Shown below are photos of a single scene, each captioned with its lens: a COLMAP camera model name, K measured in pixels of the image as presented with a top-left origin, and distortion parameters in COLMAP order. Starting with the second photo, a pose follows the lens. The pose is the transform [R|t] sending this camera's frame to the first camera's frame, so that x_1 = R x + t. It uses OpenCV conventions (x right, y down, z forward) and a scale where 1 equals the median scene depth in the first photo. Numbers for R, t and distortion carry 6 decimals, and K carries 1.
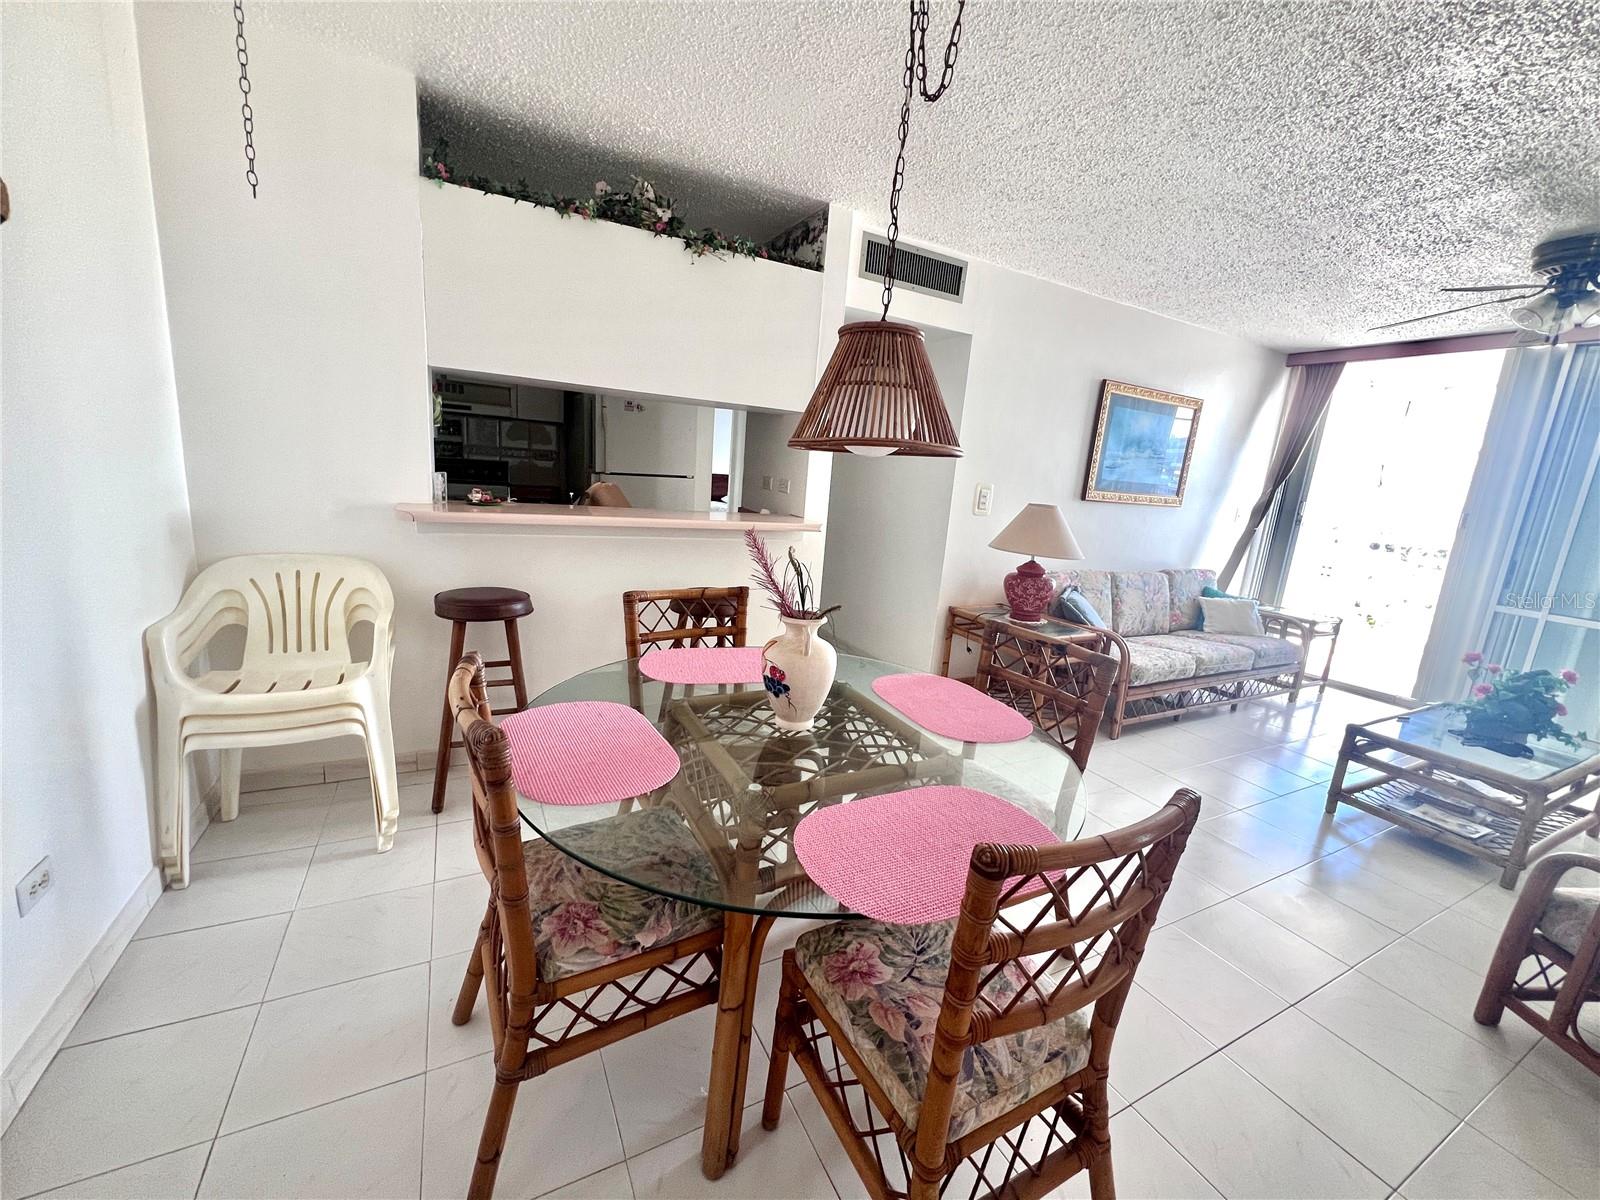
lens RADIAL K [[642.2, 0, 800.0], [0, 642.2, 600.0], [0, 0, 1]] dist [0.000161, 0.000014]
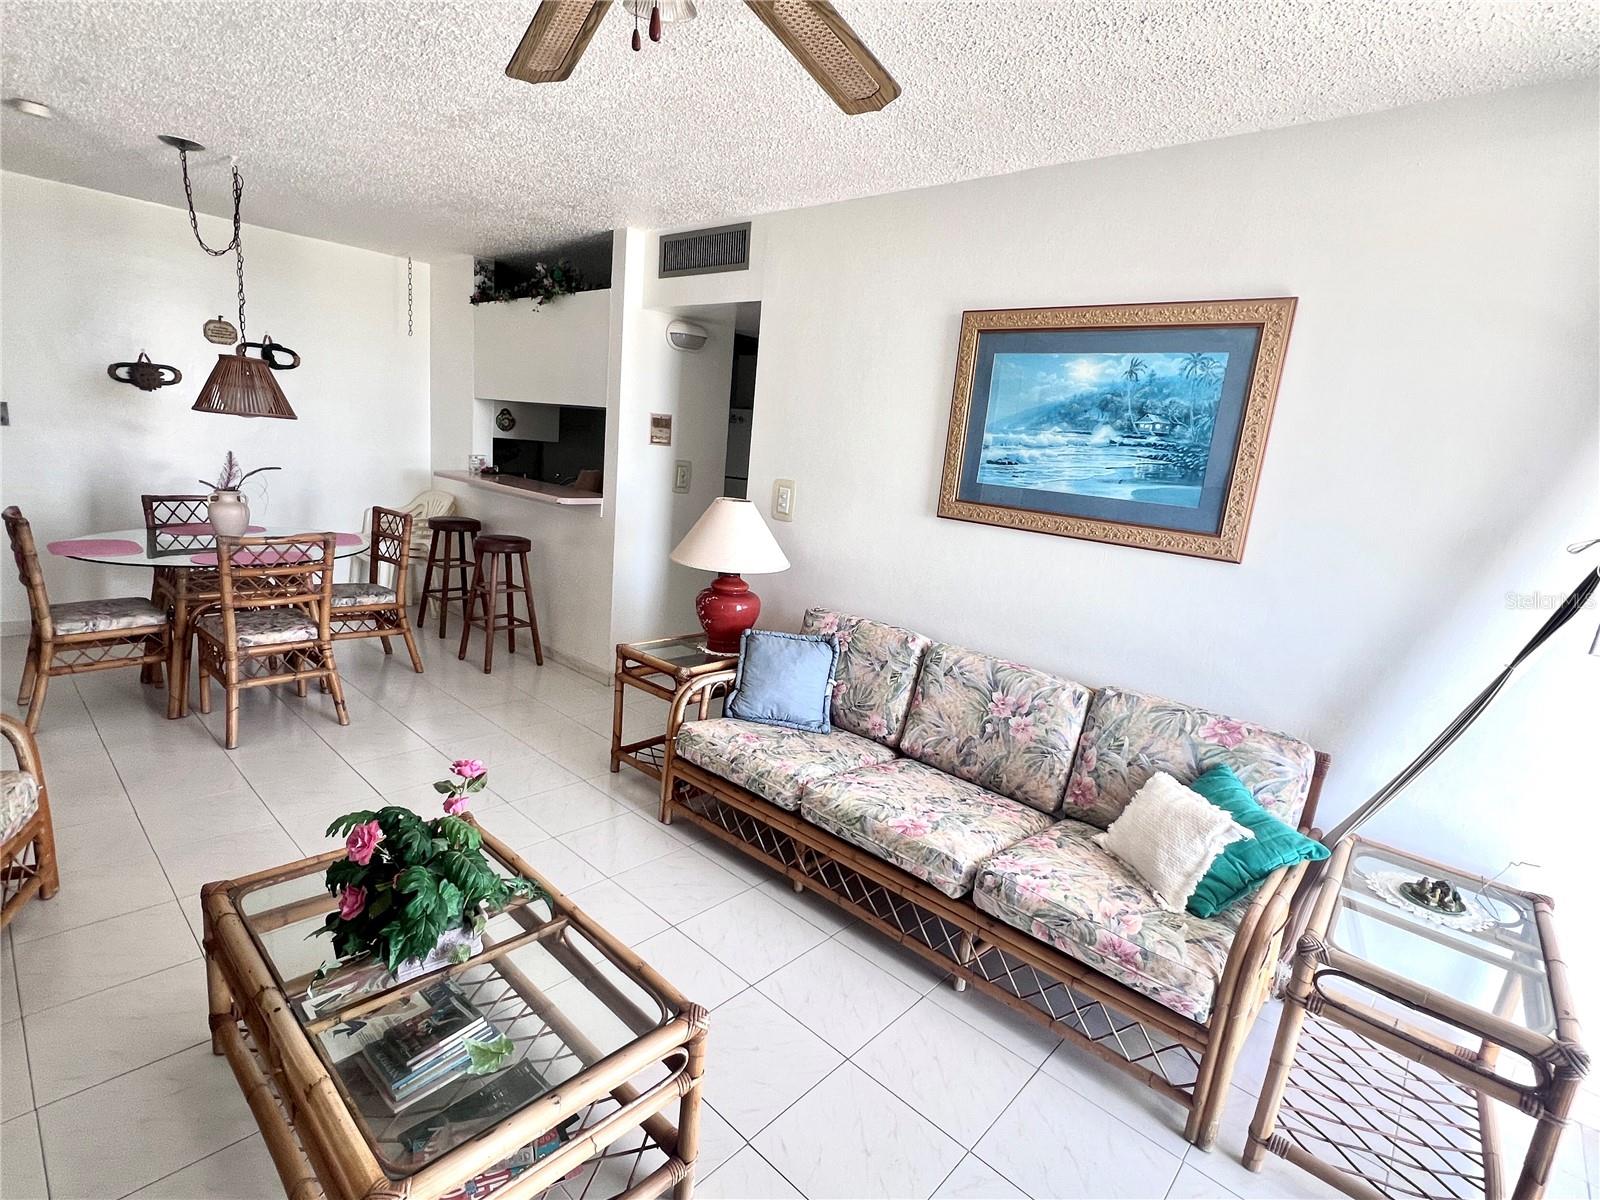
lens RADIAL K [[774.1, 0, 800.0], [0, 774.1, 600.0], [0, 0, 1]] dist [-0.001183, -0.000050]
pose [[0.339936, 0.142578, -0.929578, 1.285377], [-0.256336, 0.965062, 0.054281, -0.102864], [0.904840, 0.219832, 0.364608, 0.761837]]
